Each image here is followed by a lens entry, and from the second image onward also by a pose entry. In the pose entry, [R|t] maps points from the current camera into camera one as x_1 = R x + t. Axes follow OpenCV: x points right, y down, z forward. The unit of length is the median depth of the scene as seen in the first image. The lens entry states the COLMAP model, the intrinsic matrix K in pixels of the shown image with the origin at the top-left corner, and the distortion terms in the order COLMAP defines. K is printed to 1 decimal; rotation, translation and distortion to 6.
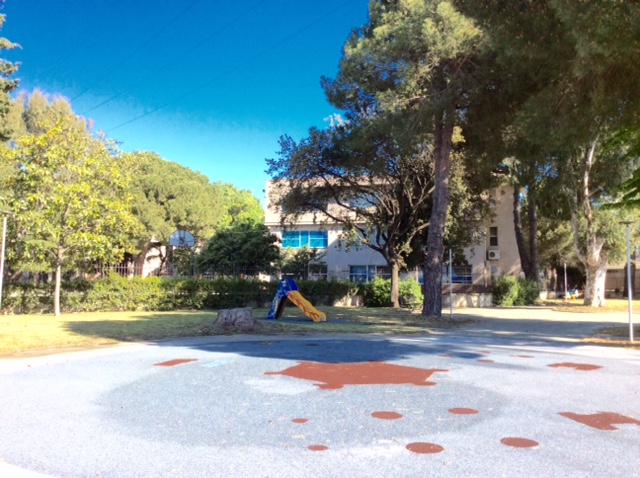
lens RADIAL K [[603.8, 0, 320.3], [0, 603.8, 239.5], [0, 0, 1]] dist [0.083259, 0.000000]
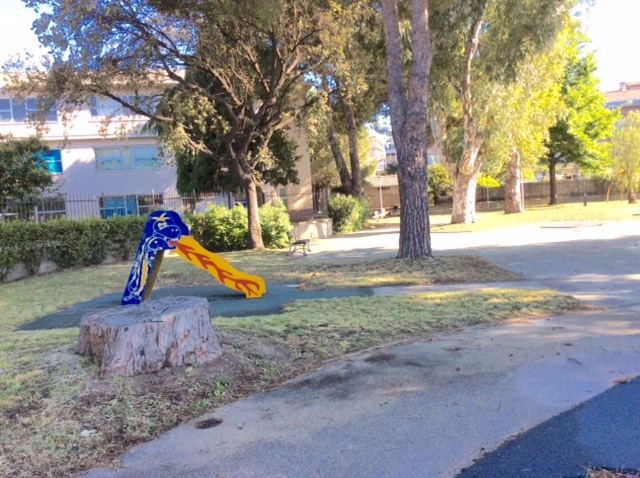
lens RADIAL K [[603.8, 0, 319.3], [0, 603.8, 239.3], [0, 0, 1]] dist [0.083259, 0.000000]
pose [[0.884236, -0.087604, 0.458750, -0.111877], [0.035413, 0.991999, 0.121176, 0.024141], [-0.465695, -0.090902, 0.880264, 0.377188]]
